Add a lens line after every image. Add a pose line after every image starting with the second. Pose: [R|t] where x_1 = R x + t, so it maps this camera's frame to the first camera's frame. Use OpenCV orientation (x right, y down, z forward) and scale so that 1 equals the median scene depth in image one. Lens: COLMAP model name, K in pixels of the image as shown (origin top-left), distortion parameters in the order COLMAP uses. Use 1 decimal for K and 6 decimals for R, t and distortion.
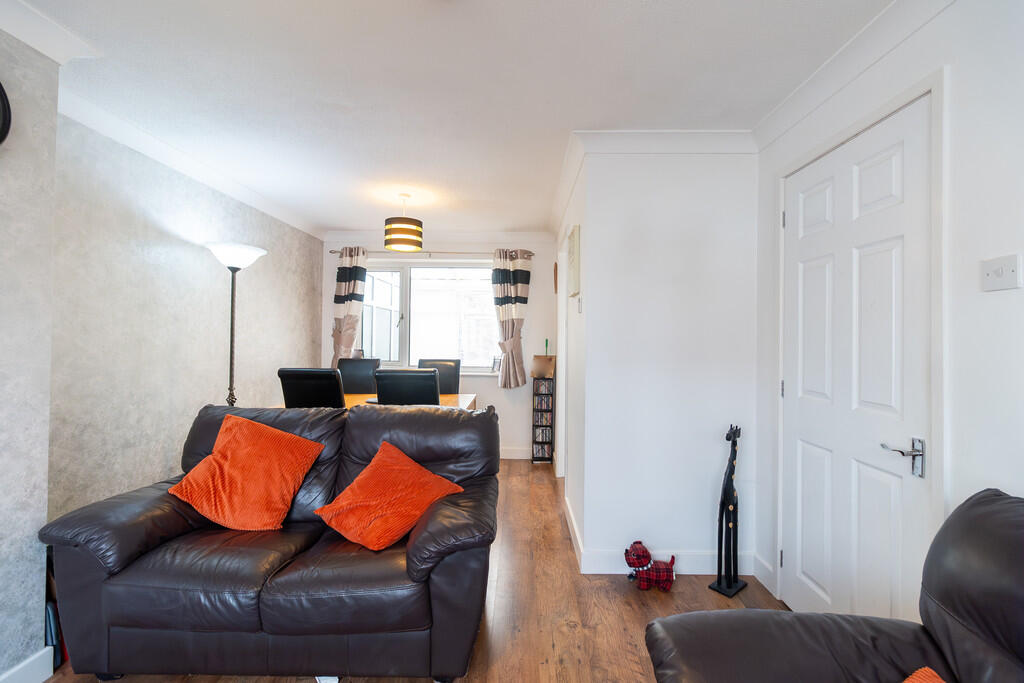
lens RADIAL K [[450.4, 0, 506.6], [0, 450.4, 331.5], [0, 0, 1]] dist [-0.001927, -0.000134]
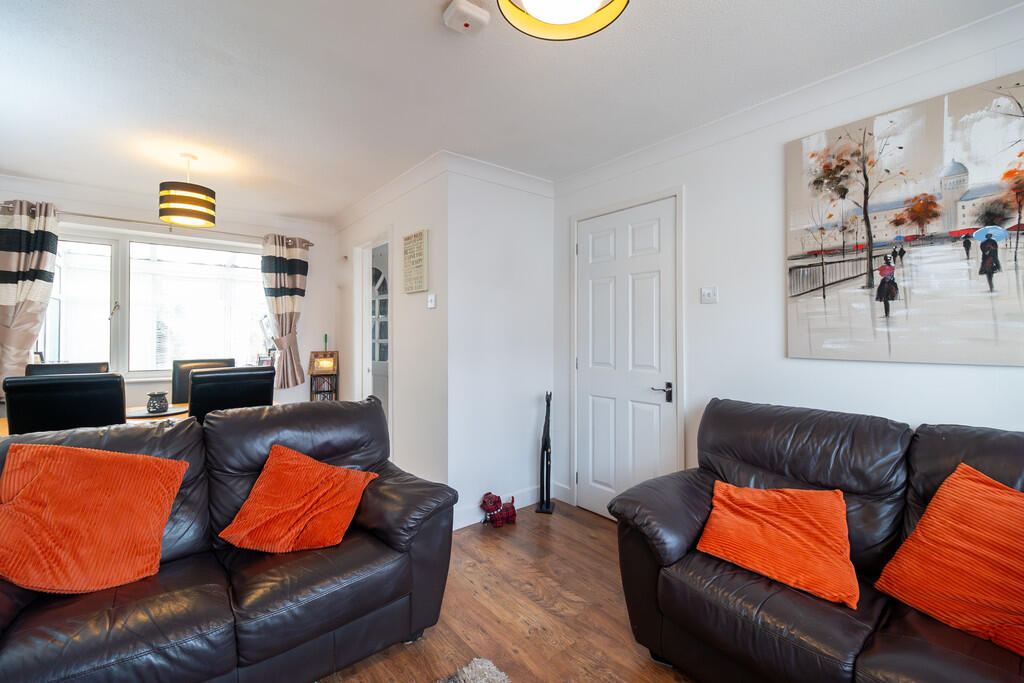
lens RADIAL K [[455.6, 0, 513.2], [0, 455.6, 332.3], [0, 0, 1]] dist [-0.001966, 0.000322]
pose [[0.760288, -0.005101, 0.649566, -0.246881], [0.000758, 0.999975, 0.006965, 0.006475], [-0.649585, -0.004803, 0.760274, -0.001590]]
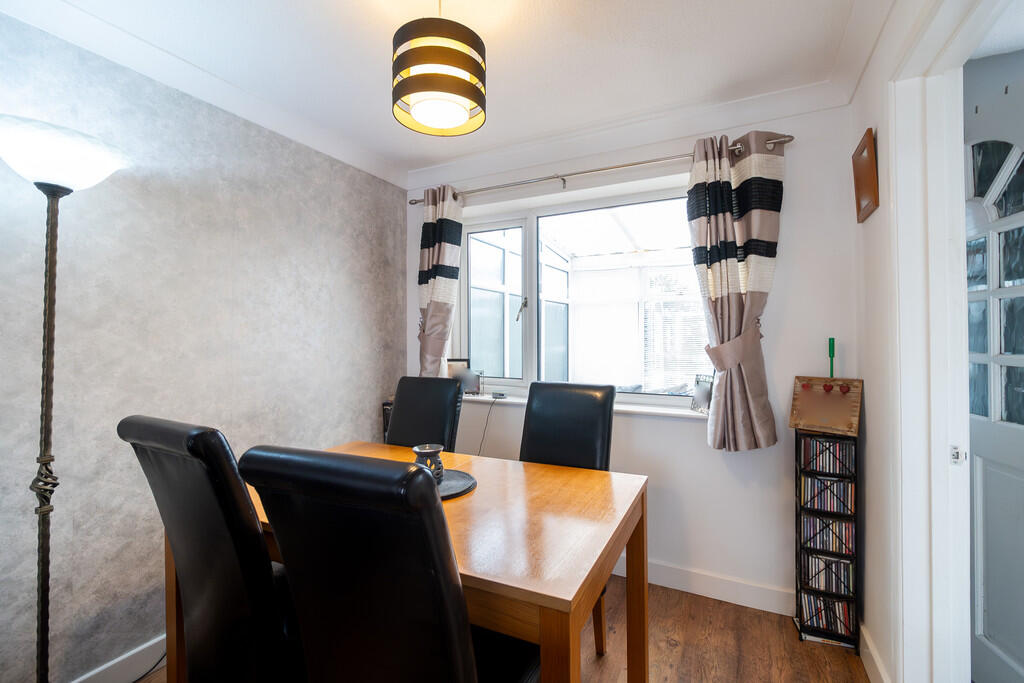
lens RADIAL K [[455.6, 0, 513.2], [0, 455.6, 332.3], [0, 0, 1]] dist [-0.001966, 0.000322]
pose [[0.908475, -0.018456, -0.417531, -0.002473], [0.018198, 0.999824, -0.004599, 0.008141], [0.417543, -0.003420, 0.908651, 0.510245]]
